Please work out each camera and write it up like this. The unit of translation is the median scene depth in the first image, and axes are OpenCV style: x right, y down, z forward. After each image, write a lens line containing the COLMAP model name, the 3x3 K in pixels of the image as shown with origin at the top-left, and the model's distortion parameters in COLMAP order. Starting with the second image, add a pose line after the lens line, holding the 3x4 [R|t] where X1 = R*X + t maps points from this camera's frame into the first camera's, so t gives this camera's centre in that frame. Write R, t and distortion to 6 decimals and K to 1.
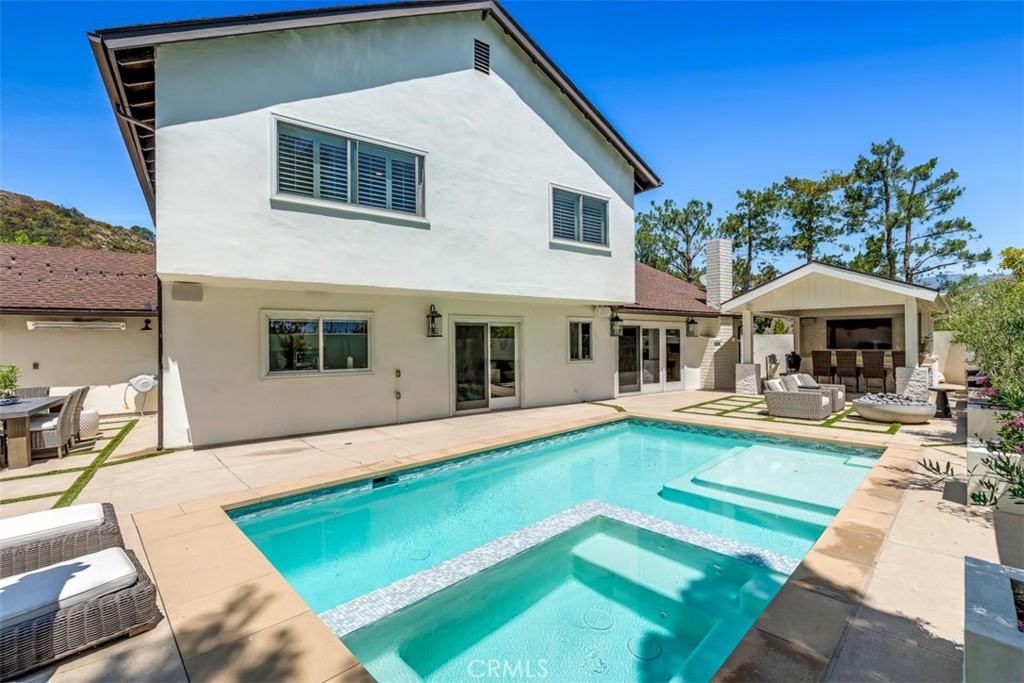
lens RADIAL K [[452.2, 0, 512.0], [0, 452.2, 341.5], [0, 0, 1]] dist [0.001151, 0.000060]
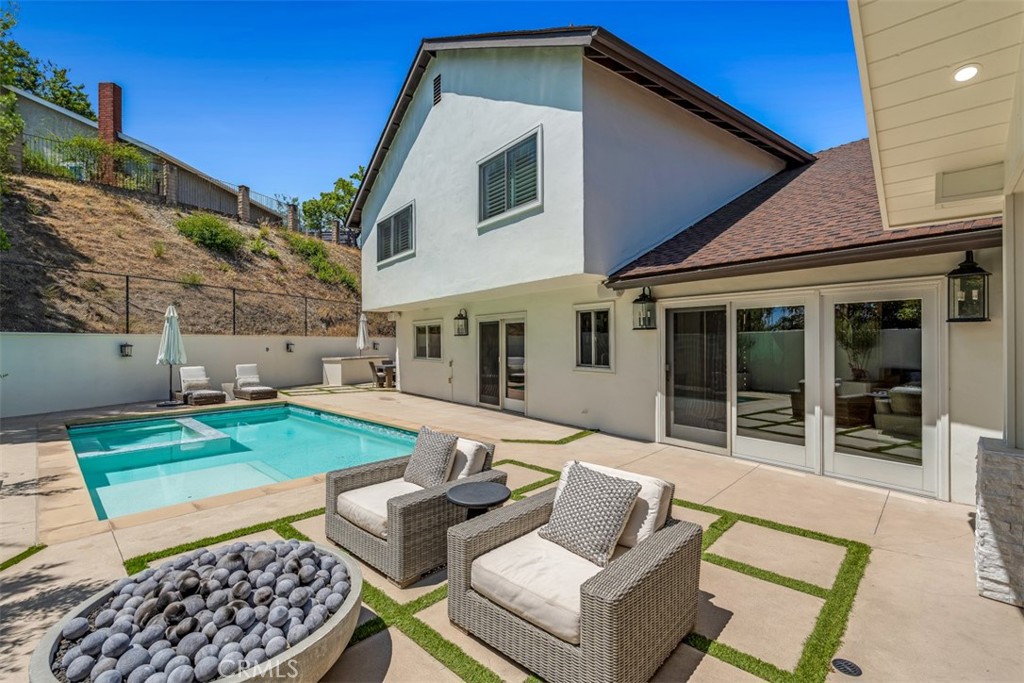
lens RADIAL K [[448.6, 0, 512.0], [0, 448.6, 341.5], [0, 0, 1]] dist [-0.011044, -0.000009]
pose [[0.041237, 0.008691, -0.999112, 0.941538], [0.006759, 0.999937, 0.008977, -0.003955], [0.999127, -0.007123, 0.041175, 0.996661]]
